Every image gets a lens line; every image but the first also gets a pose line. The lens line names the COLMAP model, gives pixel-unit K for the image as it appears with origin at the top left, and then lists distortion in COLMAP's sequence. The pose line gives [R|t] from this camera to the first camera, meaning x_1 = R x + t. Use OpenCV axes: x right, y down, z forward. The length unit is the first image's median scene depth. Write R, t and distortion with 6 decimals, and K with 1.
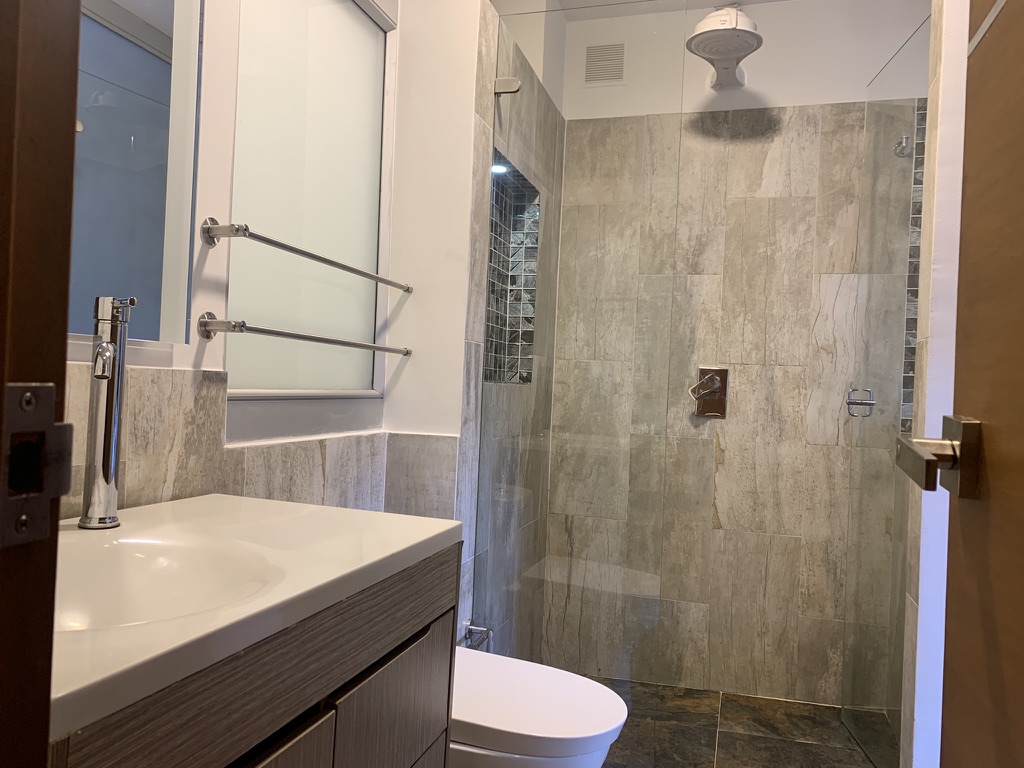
lens RADIAL K [[784.7, 0, 522.5], [0, 784.7, 385.8], [0, 0, 1]] dist [0.028957, -0.027895]
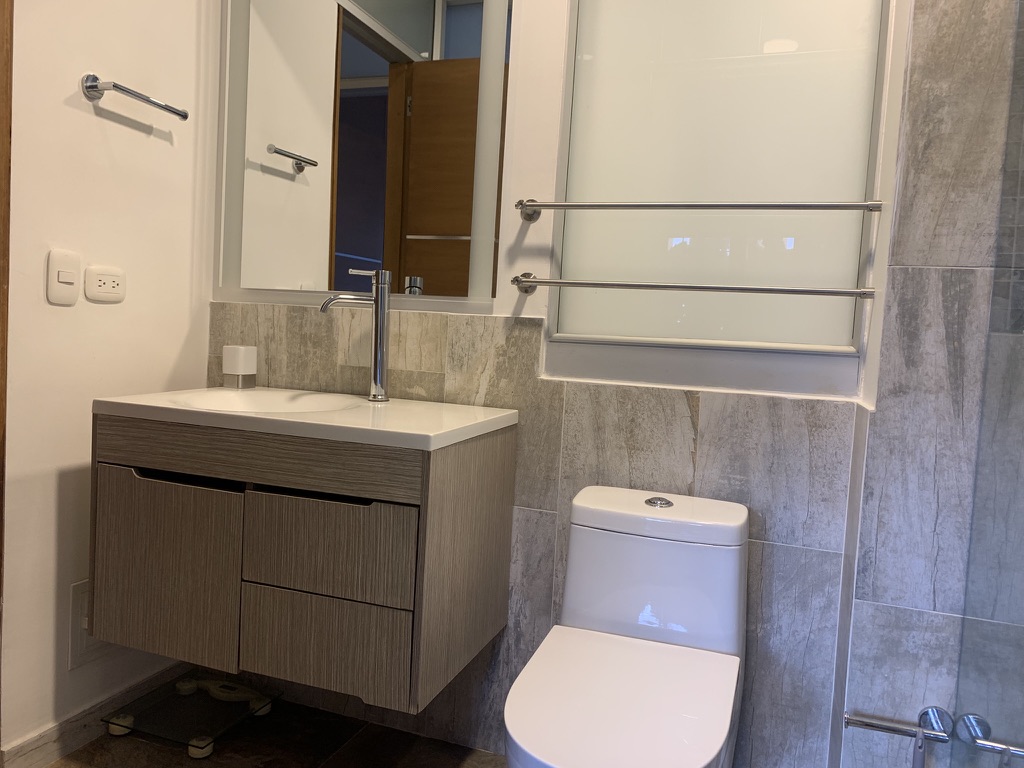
lens RADIAL K [[784.7, 0, 522.2], [0, 784.7, 385.7], [0, 0, 1]] dist [0.028957, -0.027895]
pose [[-0.063686, 0.018889, -0.997791, 0.913237], [-0.055857, 0.998186, 0.022462, 0.065647], [0.996406, 0.057164, -0.062515, 1.082079]]
